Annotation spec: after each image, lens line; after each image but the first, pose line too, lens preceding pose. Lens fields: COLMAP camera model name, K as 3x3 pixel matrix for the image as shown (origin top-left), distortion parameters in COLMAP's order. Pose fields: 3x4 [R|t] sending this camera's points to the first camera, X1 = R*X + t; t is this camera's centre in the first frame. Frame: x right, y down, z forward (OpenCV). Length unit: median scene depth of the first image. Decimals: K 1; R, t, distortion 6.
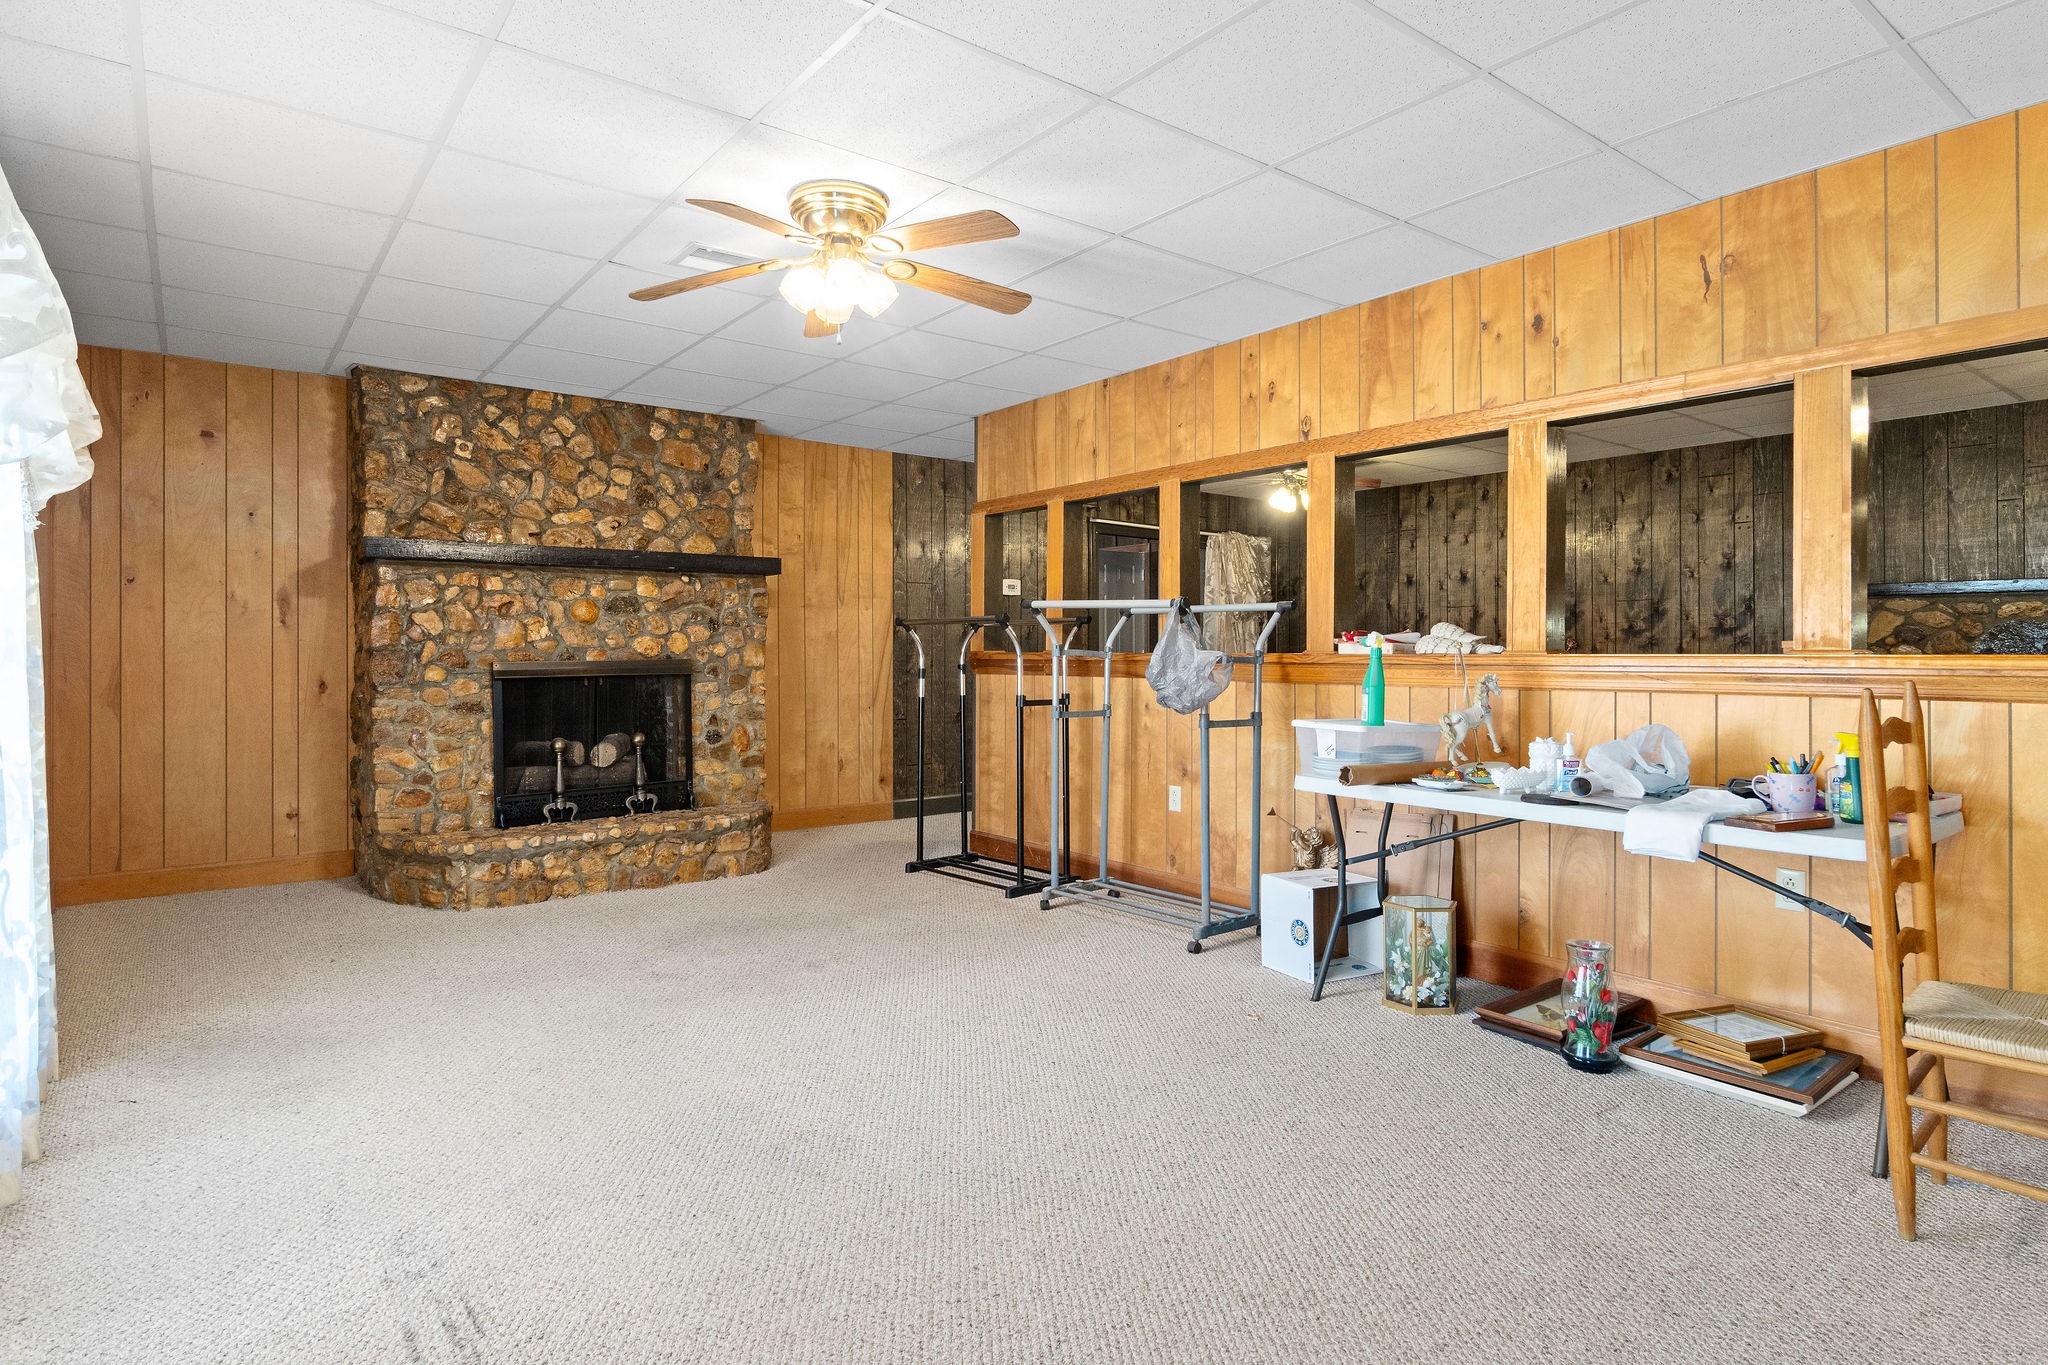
lens RADIAL K [[1063.8, 0, 1002.5], [0, 1063.8, 639.7], [0, 0, 1]] dist [-0.011678, 0.004798]
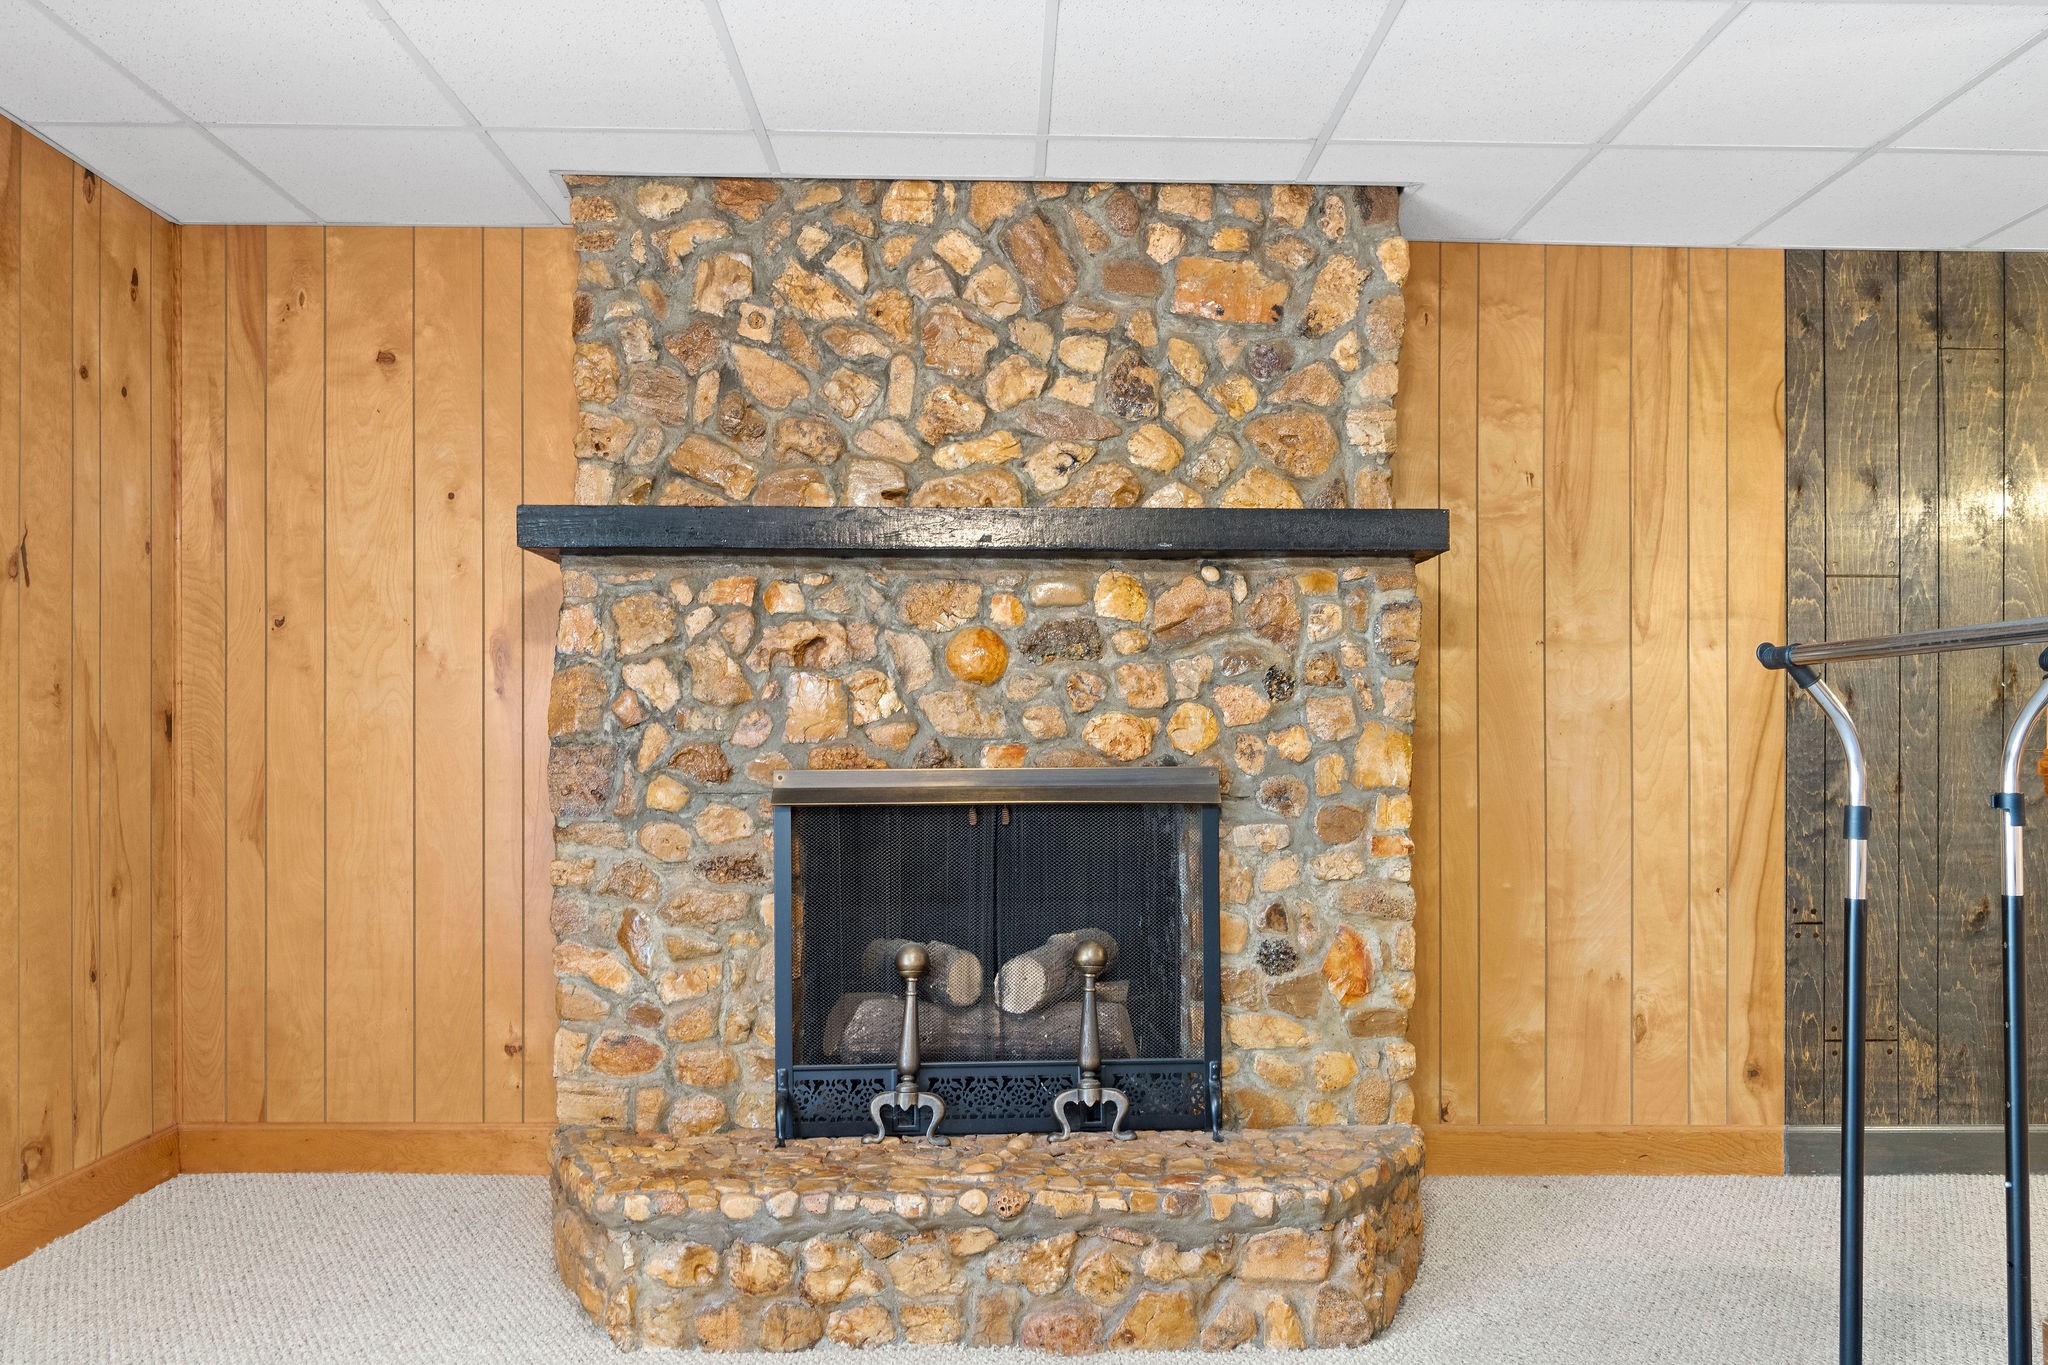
lens RADIAL K [[1414.5, 0, 1031.7], [0, 1414.5, 742.8], [0, 0, 1]] dist [-0.011132, 0.001849]
pose [[0.815564, 0.002006, -0.578663, -0.038708], [0.002284, 0.999975, 0.006686, 0.005556], [0.578662, -0.006775, 0.815539, 0.567821]]
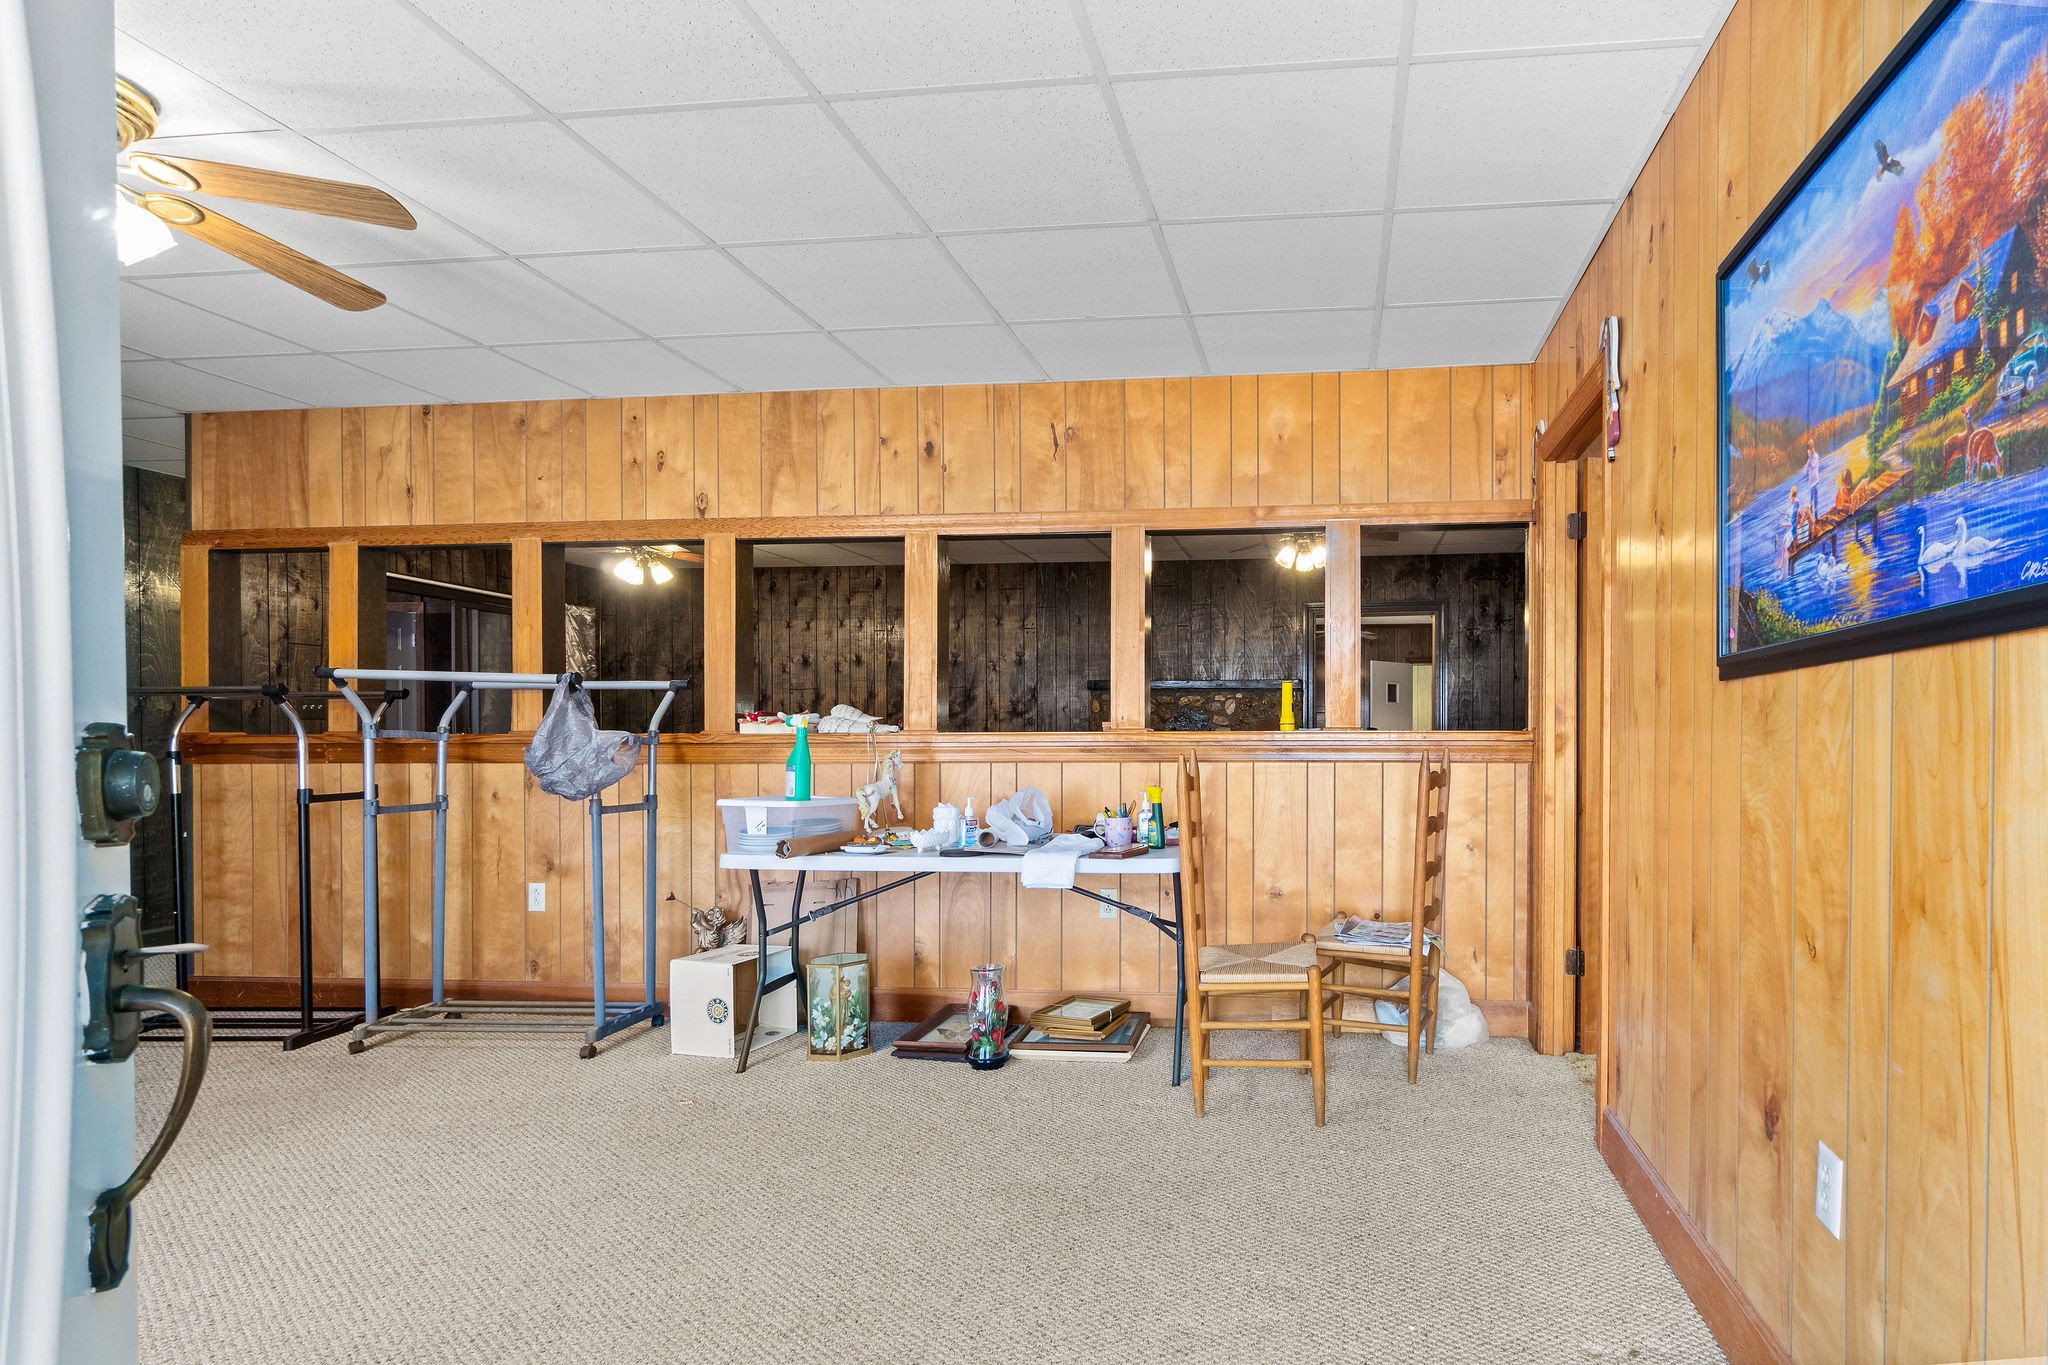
lens RADIAL K [[1063.8, 0, 1199.3], [0, 1063.8, 740.5], [0, 0, 1]] dist [-0.011678, 0.004798]
pose [[0.676883, -0.010278, 0.736018, -0.110550], [-0.003929, 0.999838, 0.017575, 0.000327], [-0.736080, -0.014788, 0.676733, -0.009299]]
